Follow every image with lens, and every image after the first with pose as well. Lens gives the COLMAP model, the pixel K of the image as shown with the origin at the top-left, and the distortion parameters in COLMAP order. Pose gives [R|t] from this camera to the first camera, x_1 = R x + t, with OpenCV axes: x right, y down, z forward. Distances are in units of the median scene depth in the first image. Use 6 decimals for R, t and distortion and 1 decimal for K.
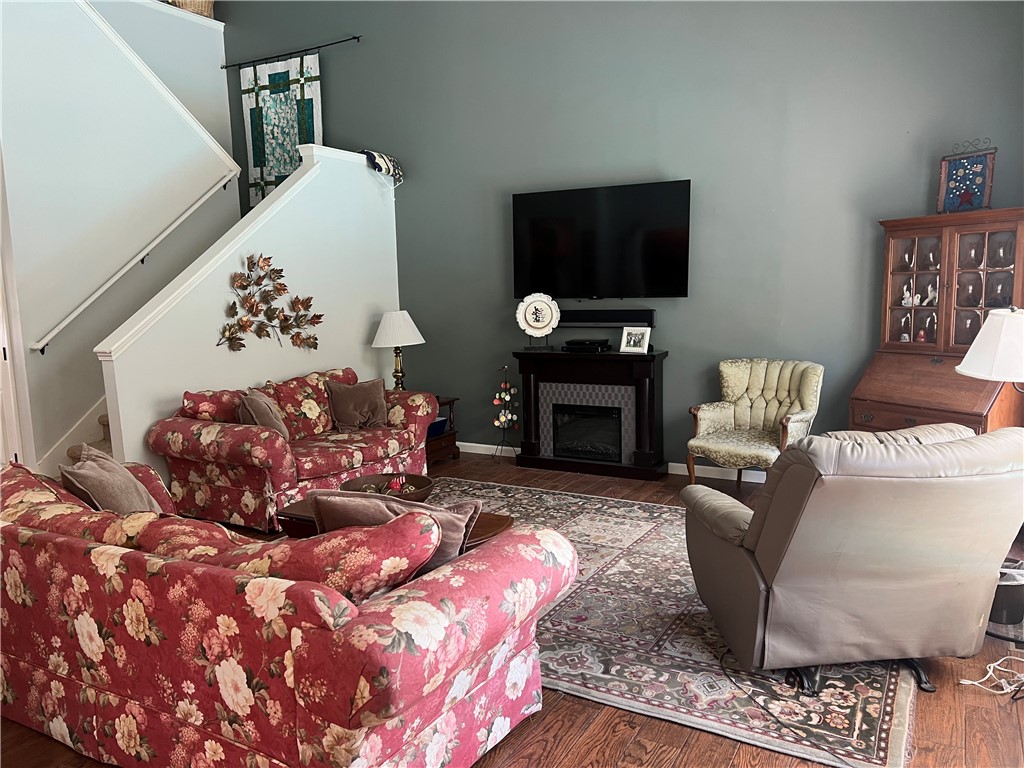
lens RADIAL K [[776.1, 0, 512.0], [0, 776.1, 384.0], [0, 0, 1]] dist [0.049255, -0.000945]
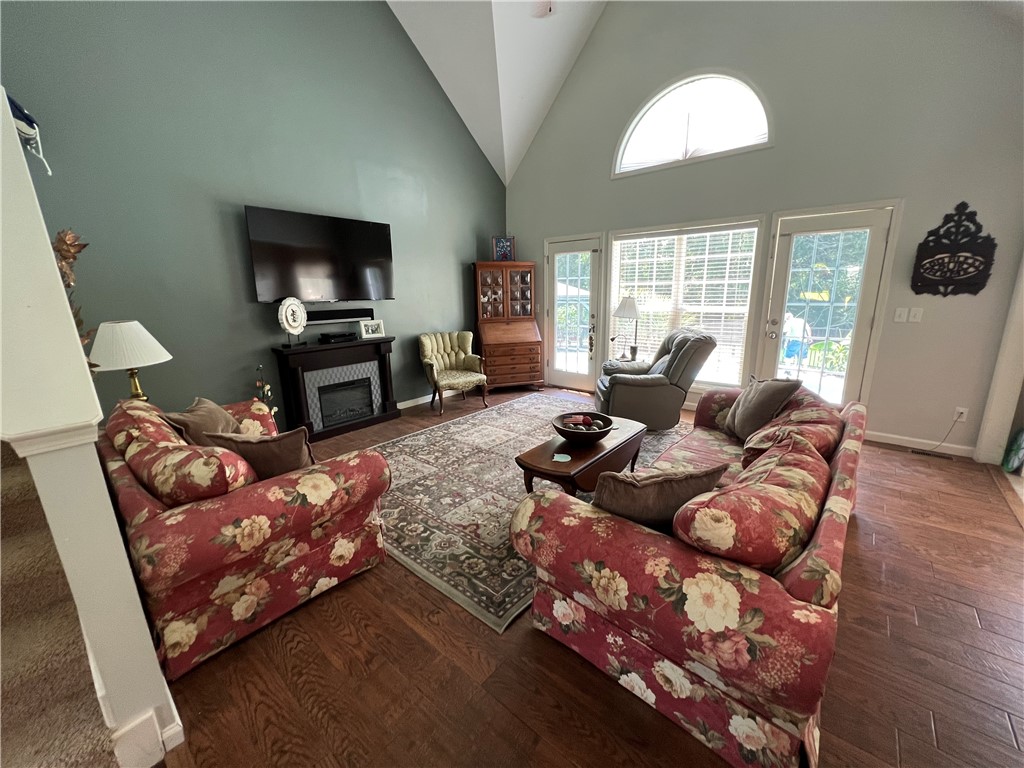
lens RADIAL K [[411.9, 0, 512.0], [0, 411.9, 384.0], [0, 0, 1]] dist [0.000658, 0.000104]
pose [[0.183869, -0.200863, 0.962209, -0.613674], [0.139117, 0.974363, 0.176817, -0.061965], [-0.973056, 0.101349, 0.207098, 0.651888]]
